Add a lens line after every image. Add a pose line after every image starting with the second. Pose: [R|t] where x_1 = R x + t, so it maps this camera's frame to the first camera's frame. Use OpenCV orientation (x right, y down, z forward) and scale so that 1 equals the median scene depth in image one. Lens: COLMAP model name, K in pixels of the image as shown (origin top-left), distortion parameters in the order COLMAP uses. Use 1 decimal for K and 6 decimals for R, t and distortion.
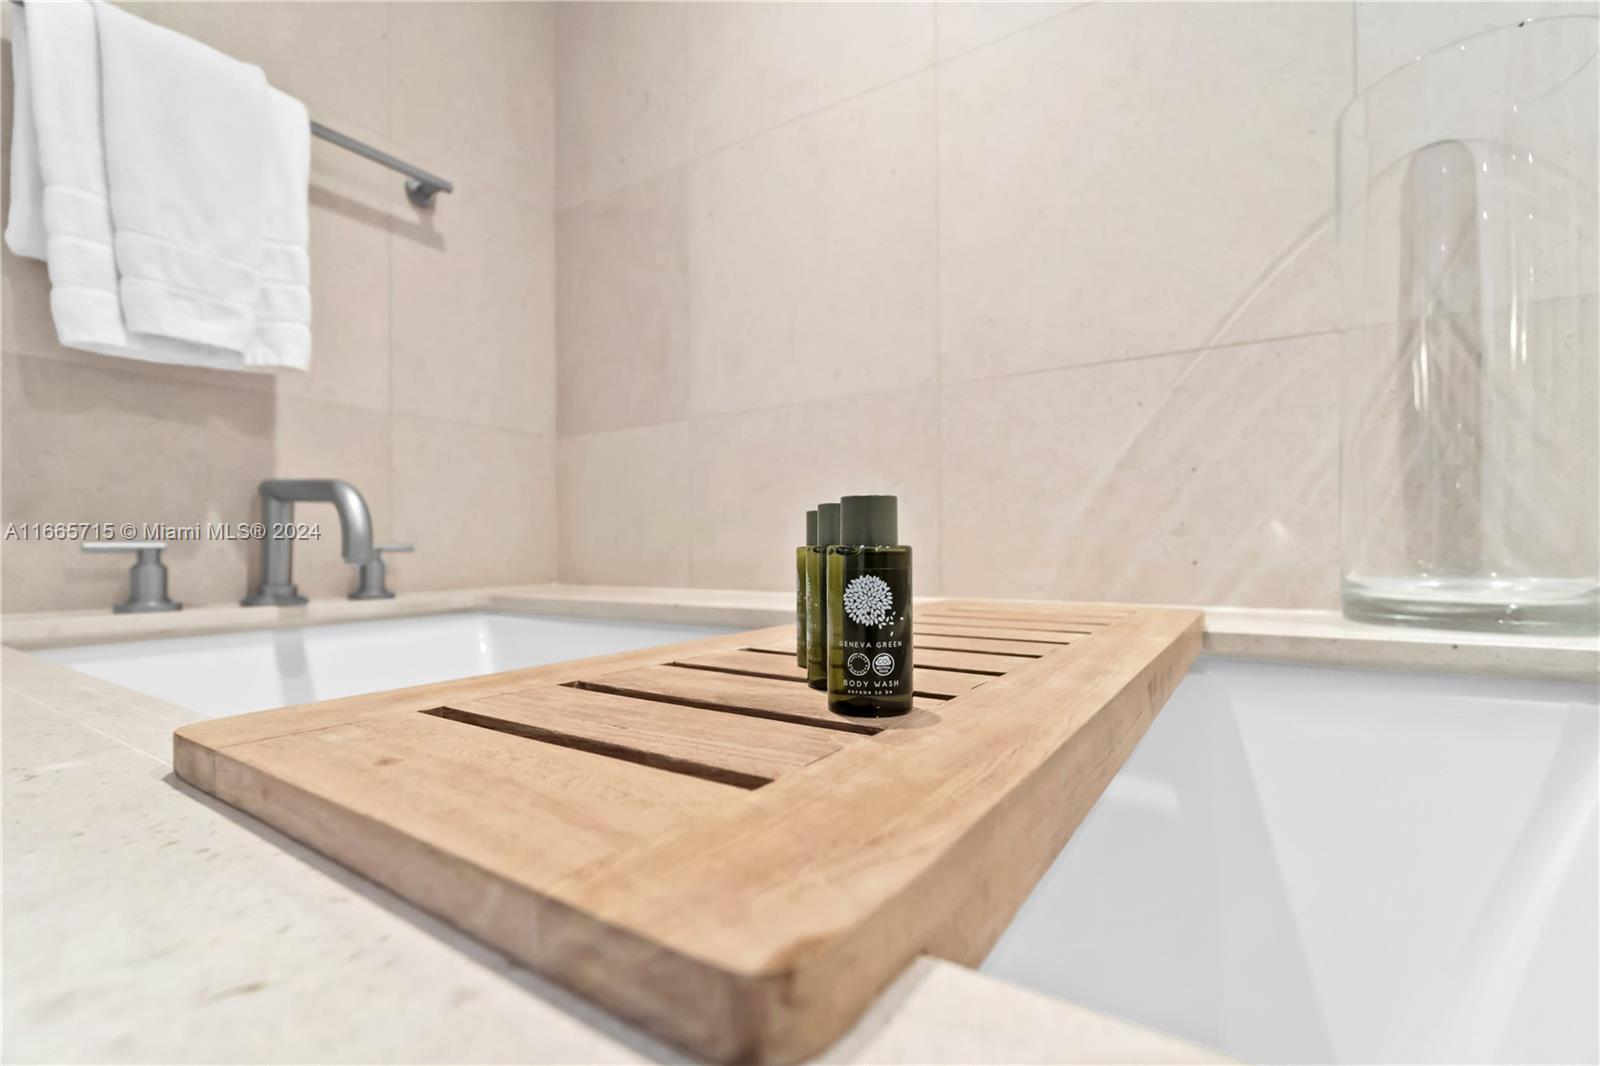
lens RADIAL K [[702.2, 0, 769.7], [0, 702.2, 539.7], [0, 0, 1]] dist [0.001874, -0.000078]
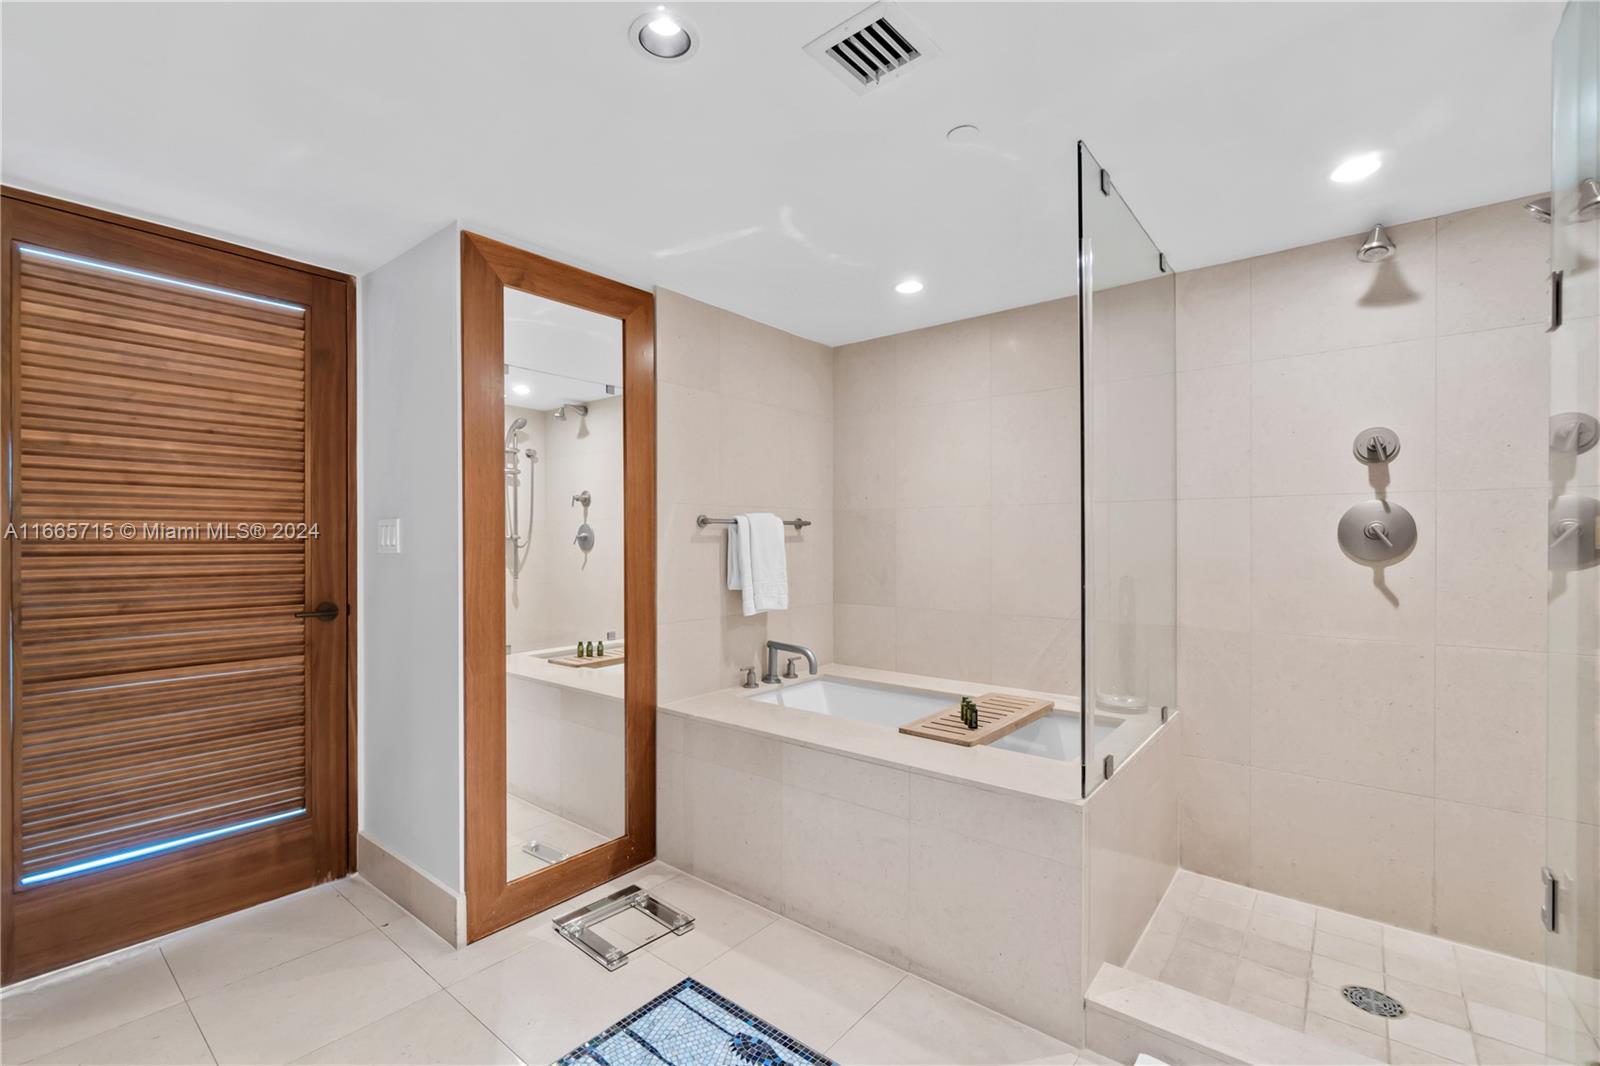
lens RADIAL K [[690.4, 0, 793.1], [0, 690.4, 541.5], [0, 0, 1]] dist [-0.000356, -0.000019]
pose [[0.996783, 0.012291, -0.079205, -0.389065], [-0.011963, 0.999918, 0.004616, -0.560370], [0.079255, -0.003653, 0.996848, -2.095258]]
